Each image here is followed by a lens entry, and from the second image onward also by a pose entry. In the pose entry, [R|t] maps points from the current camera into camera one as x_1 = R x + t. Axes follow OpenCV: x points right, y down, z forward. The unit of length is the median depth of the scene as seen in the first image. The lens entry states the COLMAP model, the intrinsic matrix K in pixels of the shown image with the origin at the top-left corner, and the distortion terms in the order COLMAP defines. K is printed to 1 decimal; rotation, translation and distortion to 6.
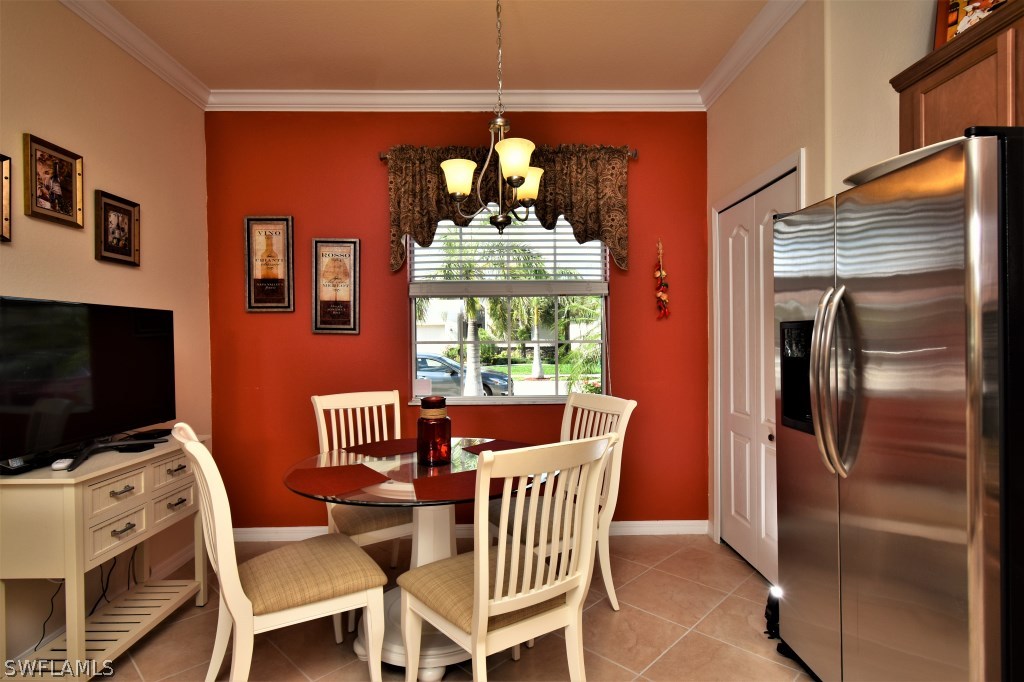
lens RADIAL K [[527.2, 0, 514.3], [0, 527.2, 339.1], [0, 0, 1]] dist [0.005522, -0.002425]
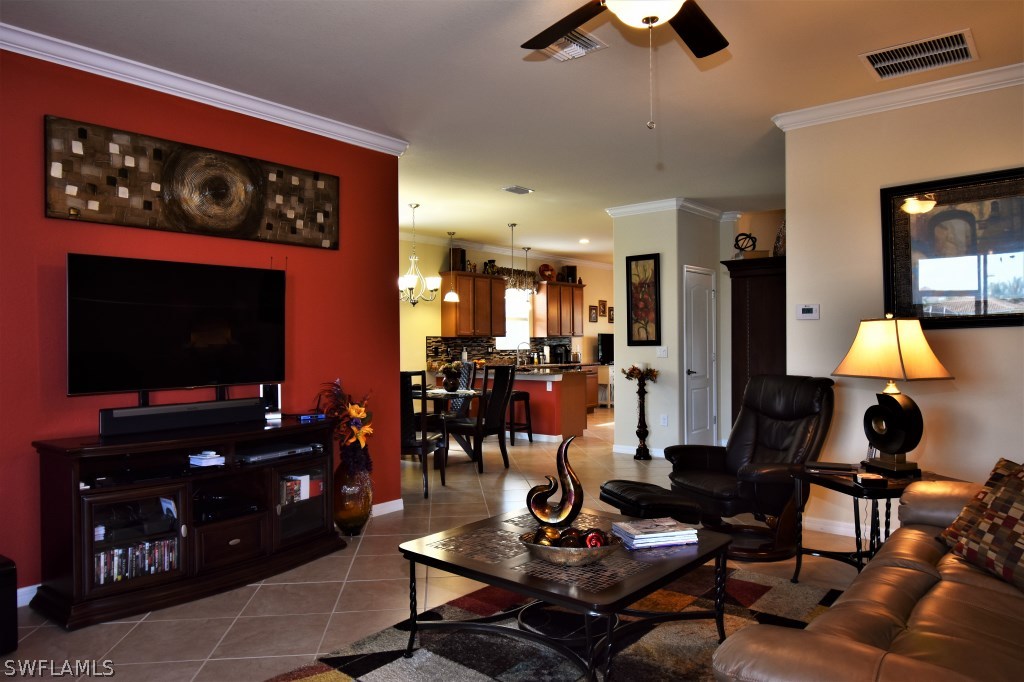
lens RADIAL K [[675.1, 0, 515.2], [0, 675.1, 349.3], [0, 0, 1]] dist [-0.023875, 0.000047]
pose [[0.763043, 0.015674, -0.646158, 1.665292], [-0.007981, 0.999858, 0.014828, -0.004394], [0.646298, -0.006157, 0.763060, -2.807402]]
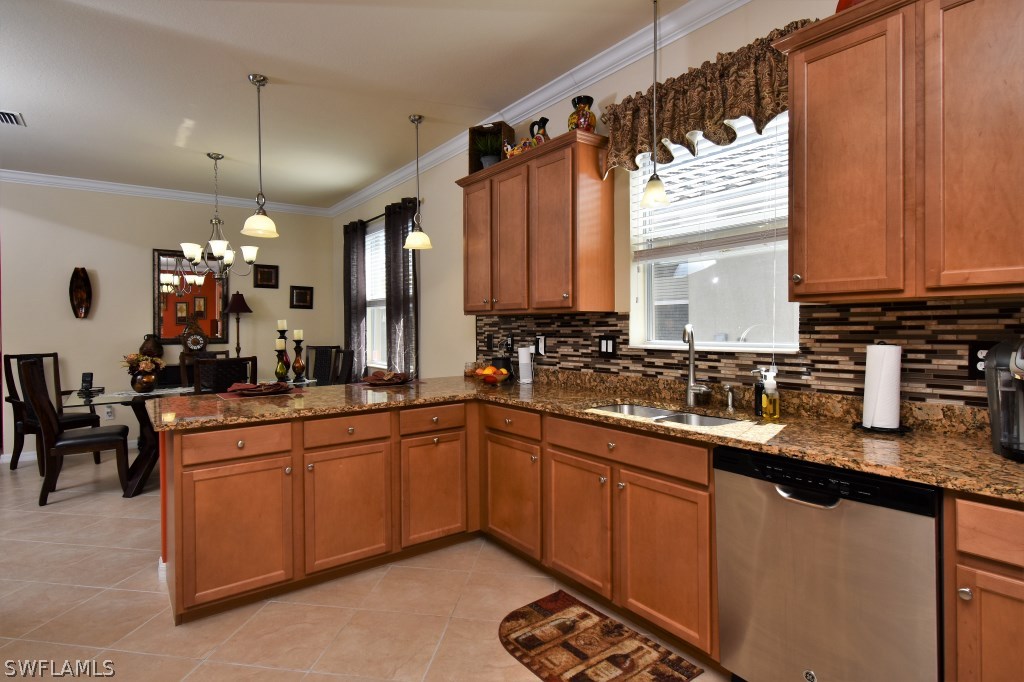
lens RADIAL K [[524.6, 0, 505.0], [0, 524.6, 334.0], [0, 0, 1]] dist [0.006419, -0.003353]
pose [[-0.820606, 0.020837, -0.571114, 0.126605], [0.008773, 0.999677, 0.023868, 0.002362], [0.571427, 0.014576, -0.820524, 0.265081]]
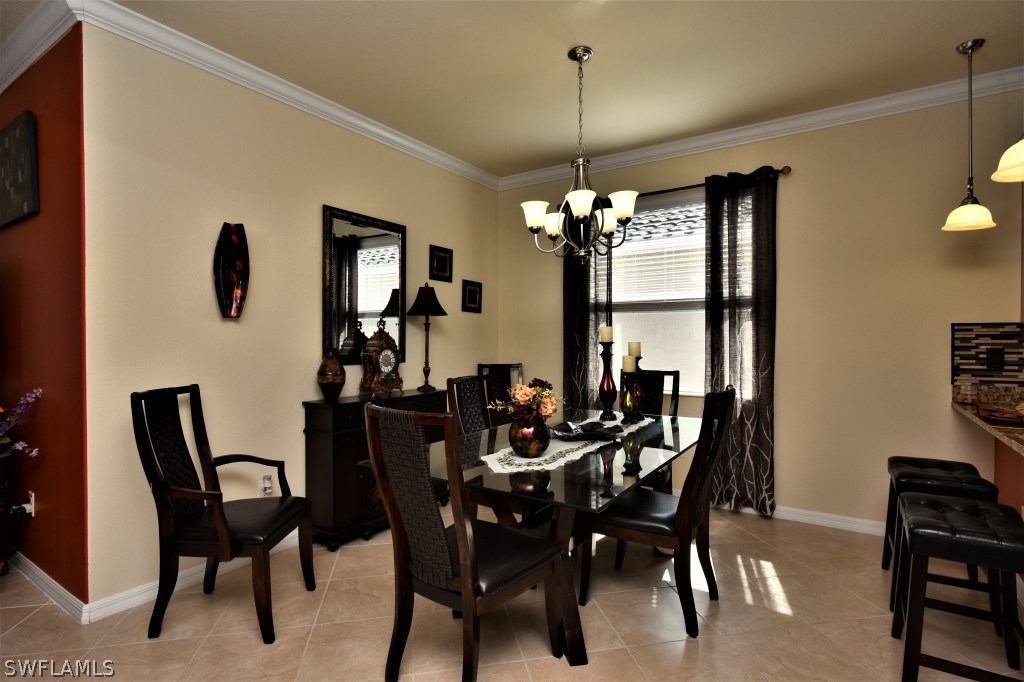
lens RADIAL K [[524.6, 0, 509.5], [0, 524.6, 345.2], [0, 0, 1]] dist [0.006419, -0.003353]
pose [[-0.566458, 0.015677, -0.823942, 0.725096], [-0.000655, 0.999810, 0.019474, 0.007955], [0.824090, 0.011572, -0.566340, -0.929845]]
